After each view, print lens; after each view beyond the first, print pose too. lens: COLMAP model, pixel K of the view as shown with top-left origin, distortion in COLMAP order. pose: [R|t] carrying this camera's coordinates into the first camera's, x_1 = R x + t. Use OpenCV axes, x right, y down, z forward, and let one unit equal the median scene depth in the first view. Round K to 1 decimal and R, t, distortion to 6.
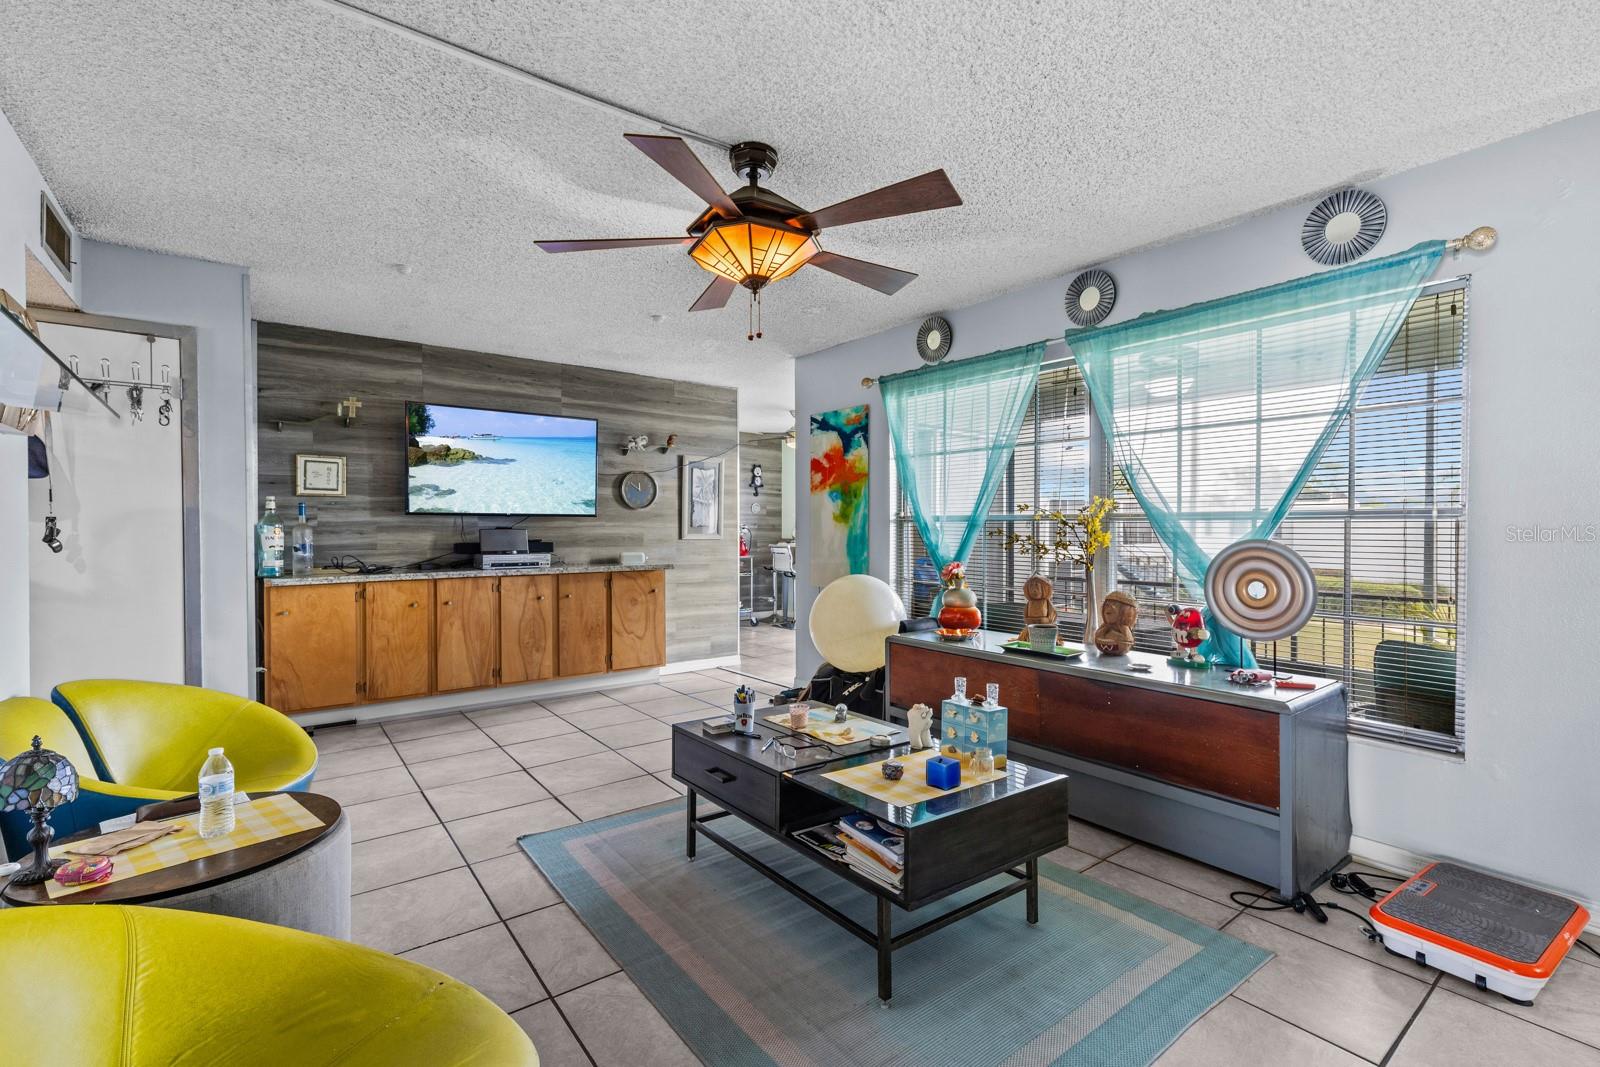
lens RADIAL K [[714.9, 0, 805.0], [0, 714.9, 530.7], [0, 0, 1]] dist [-0.000139, -0.000128]
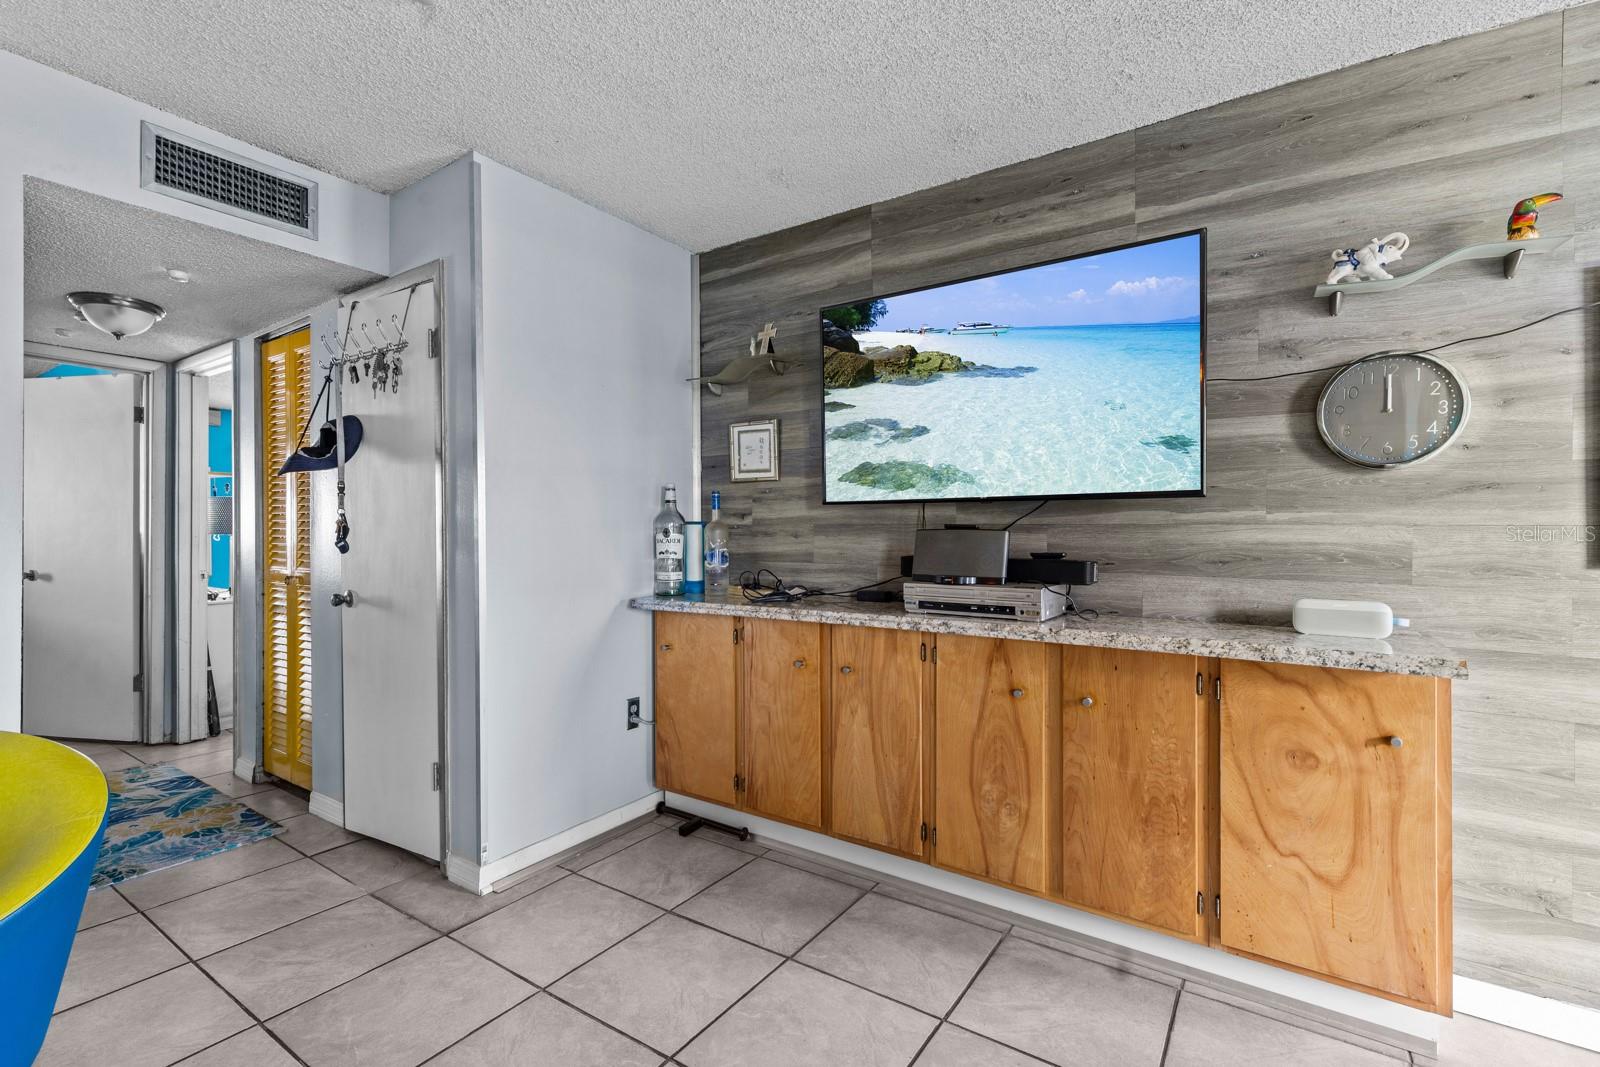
lens RADIAL K [[714.9, 0, 805.0], [0, 714.9, 530.7], [0, 0, 1]] dist [-0.000139, -0.000128]
pose [[0.319108, 0.001341, -0.947717, -0.011306], [-0.005707, 0.999984, -0.000507, -0.000592], [0.947701, 0.005570, 0.319111, 0.773347]]
